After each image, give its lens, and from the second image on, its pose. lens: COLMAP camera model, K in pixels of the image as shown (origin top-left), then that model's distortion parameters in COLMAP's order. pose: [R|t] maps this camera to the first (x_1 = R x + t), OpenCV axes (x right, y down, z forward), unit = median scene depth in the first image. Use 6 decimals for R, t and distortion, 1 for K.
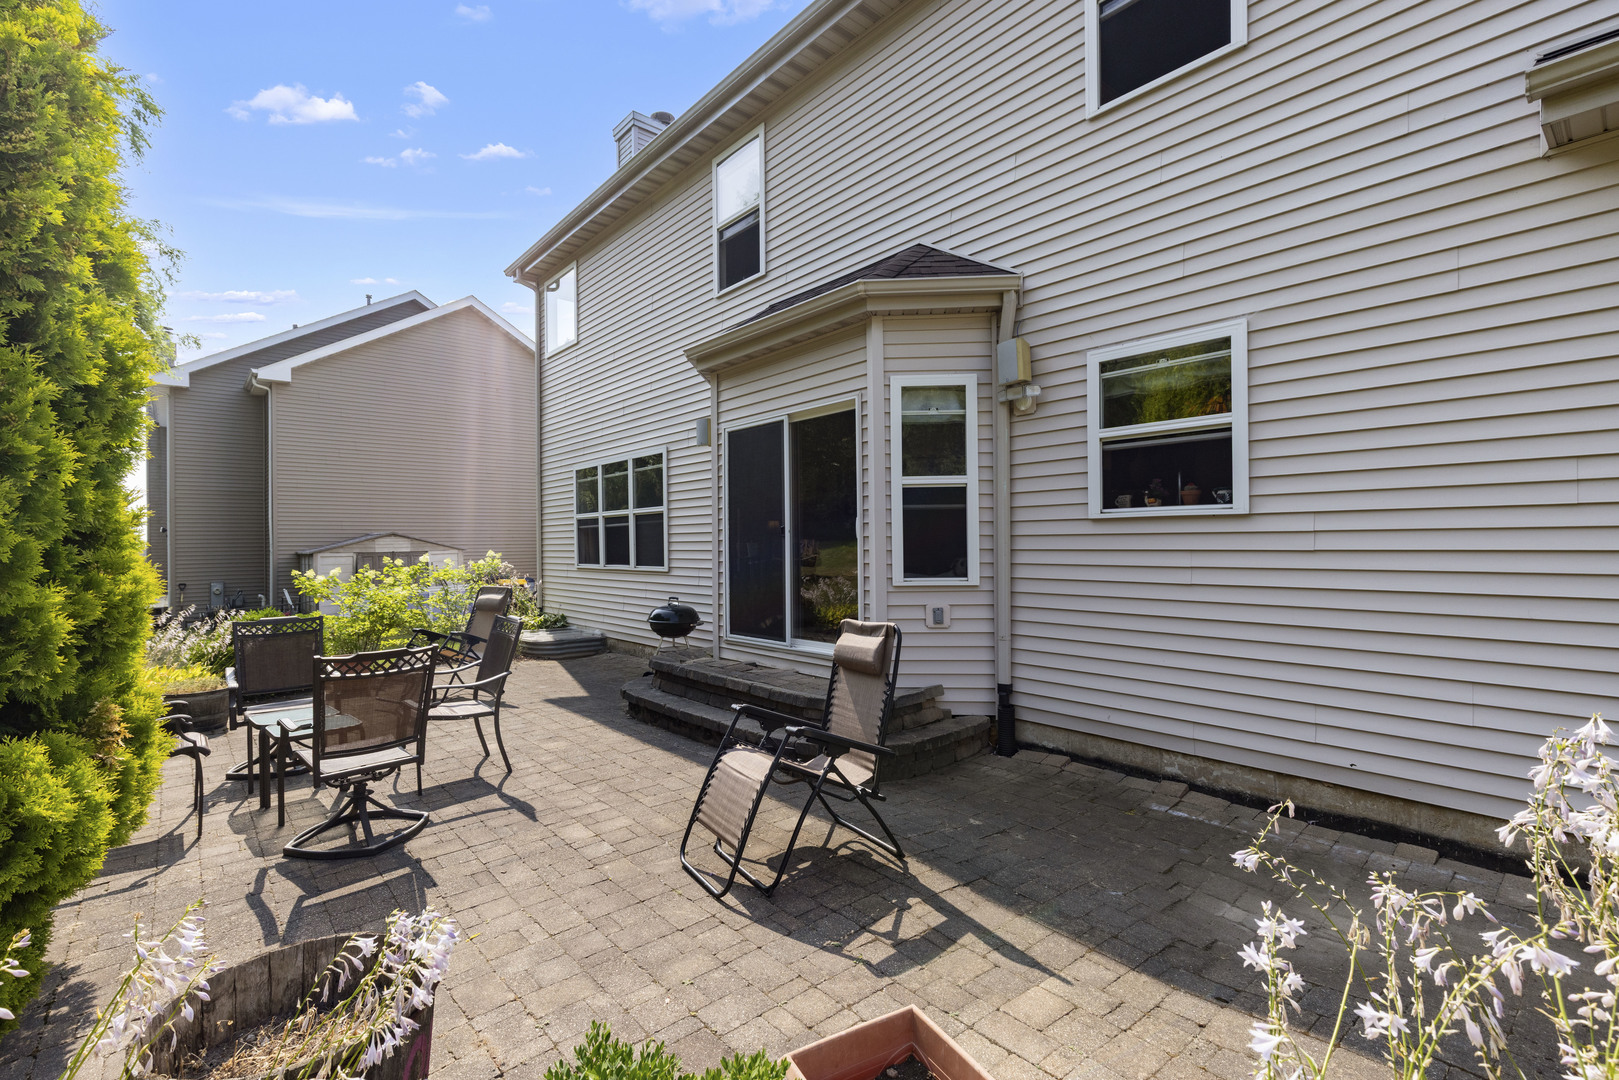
lens RADIAL K [[720.9, 0, 809.5], [0, 720.9, 540.0], [0, 0, 1]] dist [0.002404, -0.000096]
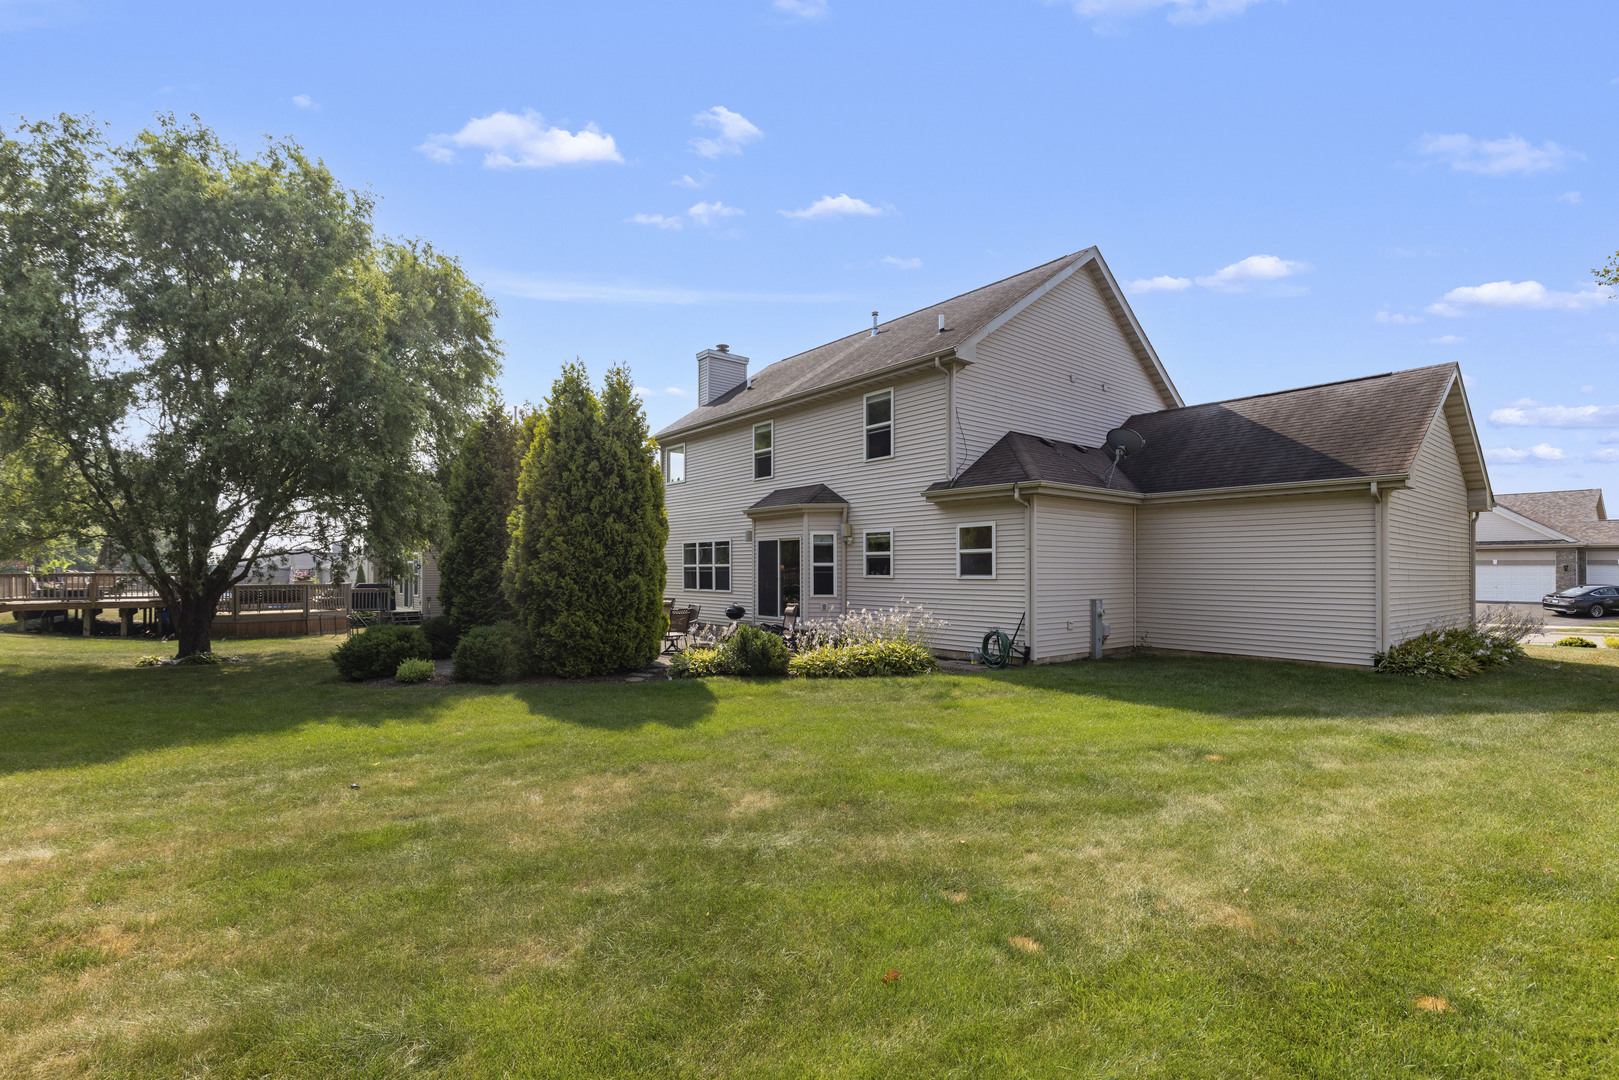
lens RADIAL K [[720.9, 0, 809.5], [0, 720.9, 540.0], [0, 0, 1]] dist [0.002404, -0.000096]
pose [[0.999520, 0.007597, -0.030038, 0.174857], [-0.008594, 0.999412, -0.033197, -0.069843], [0.029768, 0.033439, 0.998997, -1.851552]]
